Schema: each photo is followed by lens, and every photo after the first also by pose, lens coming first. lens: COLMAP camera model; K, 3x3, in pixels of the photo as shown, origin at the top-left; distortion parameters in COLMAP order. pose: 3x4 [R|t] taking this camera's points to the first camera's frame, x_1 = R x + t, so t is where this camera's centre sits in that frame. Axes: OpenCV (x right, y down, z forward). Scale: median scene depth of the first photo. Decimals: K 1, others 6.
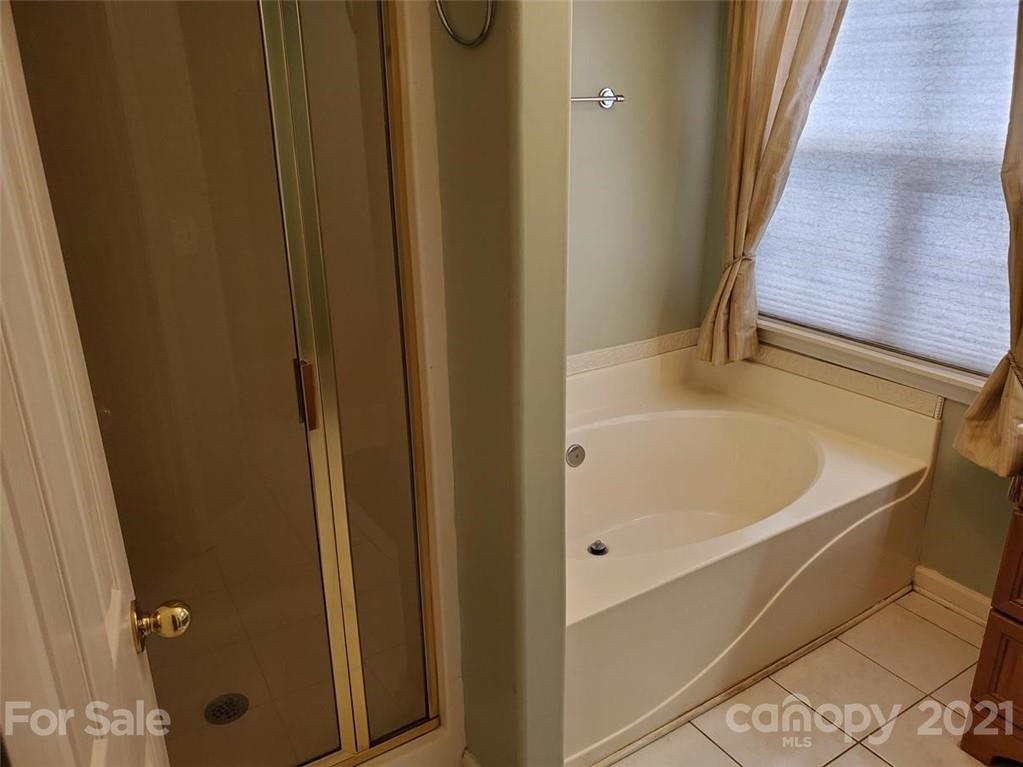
lens RADIAL K [[802.8, 0, 507.1], [0, 802.8, 388.8], [0, 0, 1]] dist [0.025105, -0.004330]
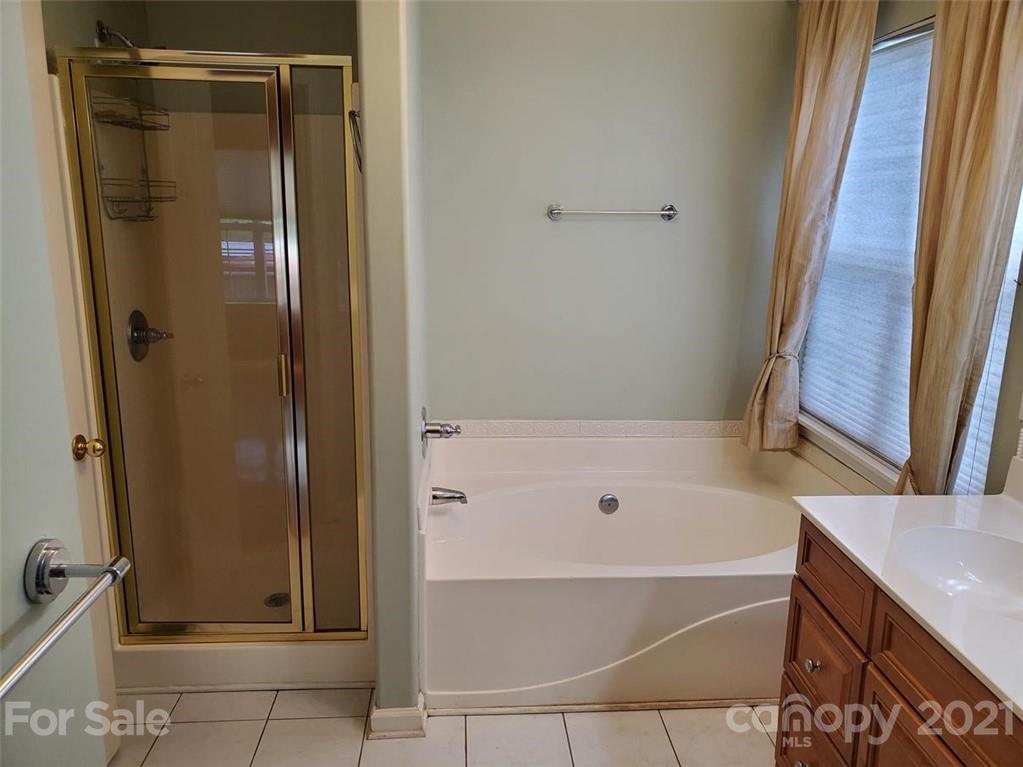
lens RADIAL K [[793.4, 0, 512.8], [0, 793.4, 383.5], [0, 0, 1]] dist [0.096496, -0.151248]
pose [[0.875503, 0.136381, -0.463567, 0.509718], [-0.199668, 0.975718, -0.090041, 0.048140], [0.440031, 0.171391, 0.881475, -0.122792]]
